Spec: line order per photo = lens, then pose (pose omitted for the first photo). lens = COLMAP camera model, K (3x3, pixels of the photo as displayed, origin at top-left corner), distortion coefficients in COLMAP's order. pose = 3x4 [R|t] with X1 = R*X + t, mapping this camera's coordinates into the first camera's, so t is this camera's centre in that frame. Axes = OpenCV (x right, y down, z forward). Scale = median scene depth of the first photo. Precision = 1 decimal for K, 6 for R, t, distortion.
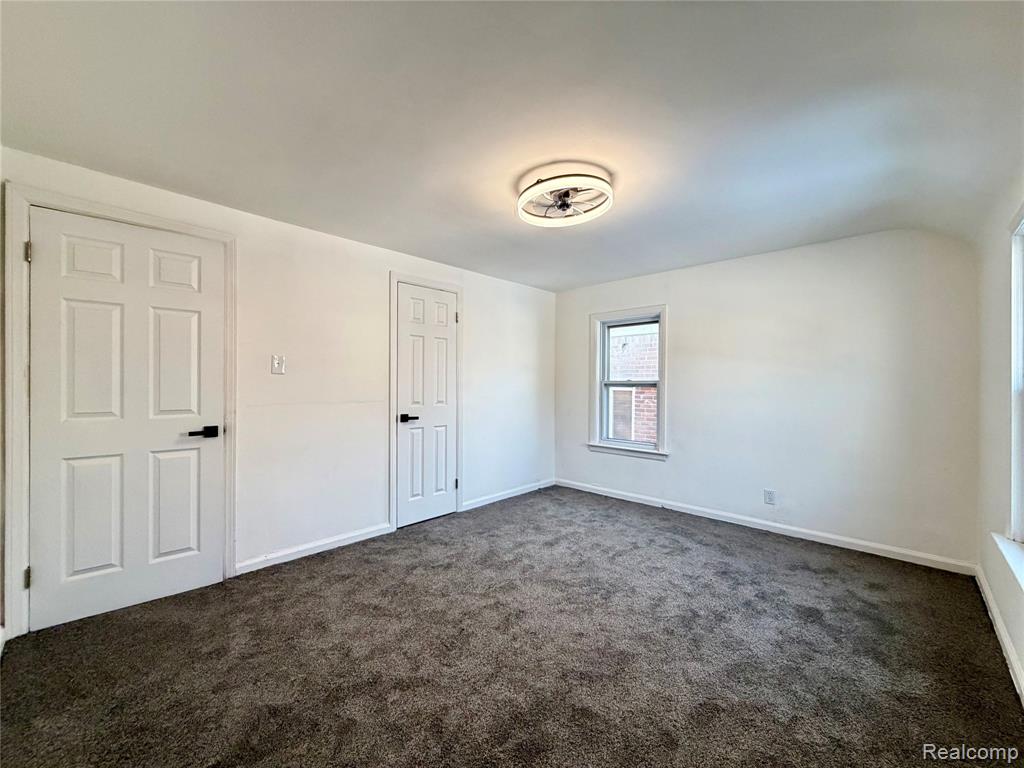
lens RADIAL K [[407.2, 0, 510.5], [0, 407.2, 384.0], [0, 0, 1]] dist [0.000629, 0.000019]
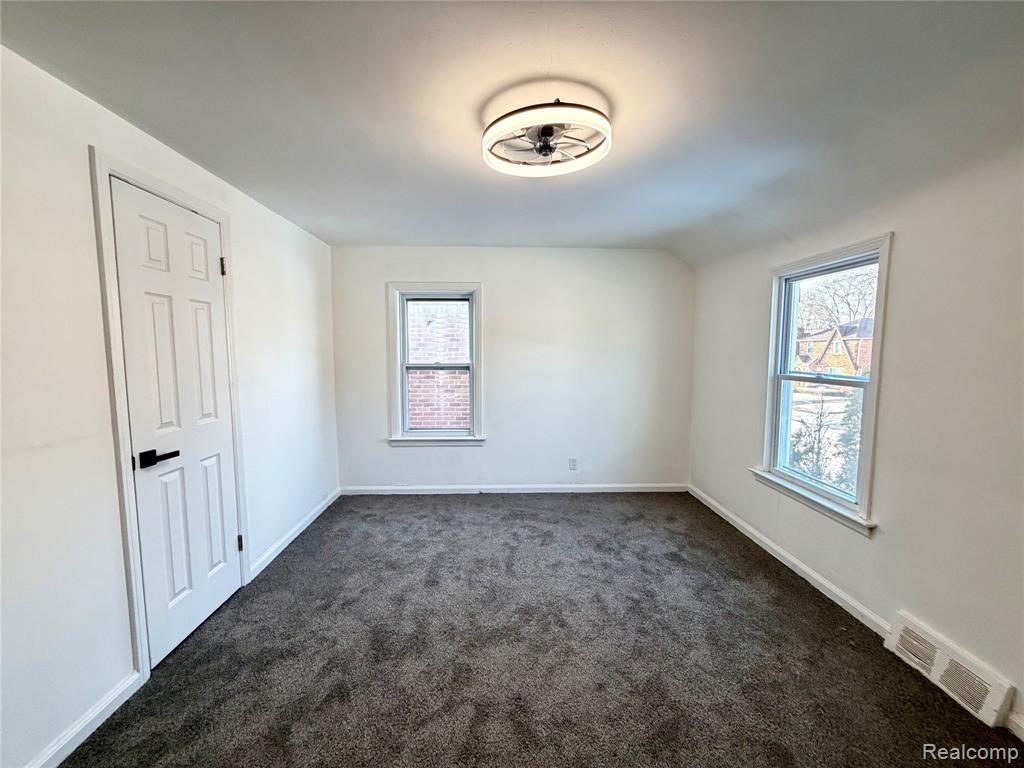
lens RADIAL K [[407.2, 0, 510.5], [0, 407.2, 384.0], [0, 0, 1]] dist [0.000629, 0.000019]
pose [[0.697788, -0.065183, 0.713333, -0.304672], [0.001554, 0.995986, 0.089492, -0.054174], [-0.716303, -0.061338, 0.695088, 0.334567]]
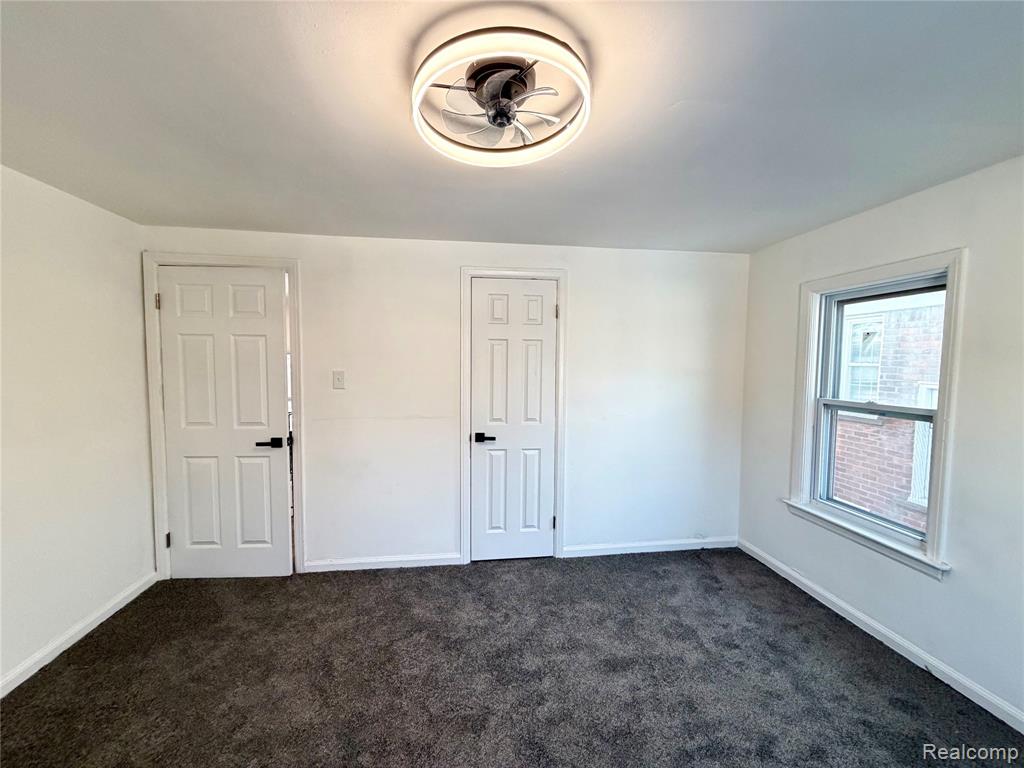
lens RADIAL K [[407.2, 0, 510.5], [0, 407.2, 384.0], [0, 0, 1]] dist [0.000629, 0.000019]
pose [[0.785033, 0.036678, -0.618368, 0.318983], [-0.005469, 0.998617, 0.052289, -0.074568], [0.619430, -0.037667, 0.784147, 0.376966]]
